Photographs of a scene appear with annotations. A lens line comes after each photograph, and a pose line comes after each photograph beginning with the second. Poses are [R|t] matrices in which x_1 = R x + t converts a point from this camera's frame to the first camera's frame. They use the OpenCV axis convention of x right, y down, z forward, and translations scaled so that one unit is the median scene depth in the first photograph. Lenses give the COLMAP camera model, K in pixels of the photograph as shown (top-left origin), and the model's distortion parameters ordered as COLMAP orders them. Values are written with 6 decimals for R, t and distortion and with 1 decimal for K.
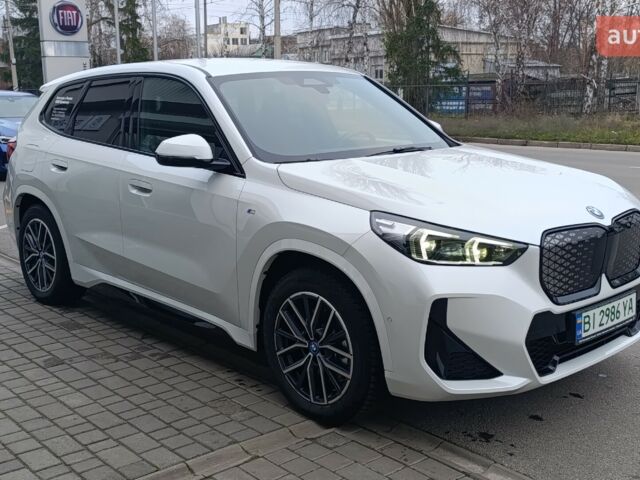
lens RADIAL K [[810.3, 0, 320.0], [0, 810.3, 240.0], [0, 0, 1]] dist [0.126377, -0.370940]
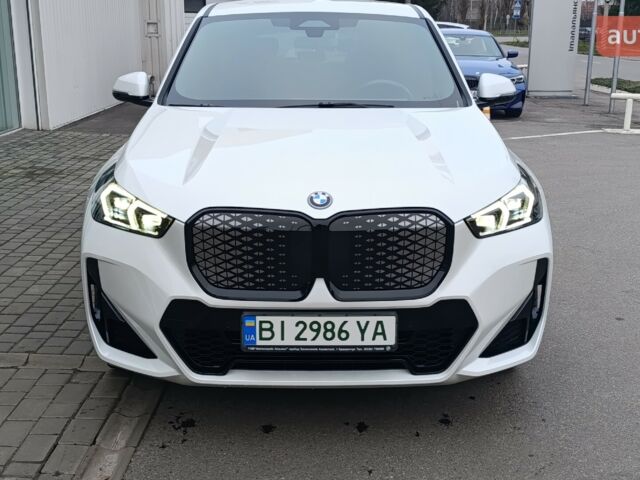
lens RADIAL K [[810.3, 0, 320.0], [0, 810.3, 240.0], [0, 0, 1]] dist [0.126377, -0.370940]
pose [[0.736870, 0.189894, -0.648817, 0.877938], [-0.142221, 0.981805, 0.125829, -0.097198], [0.660905, -0.000444, 0.750469, 0.424587]]
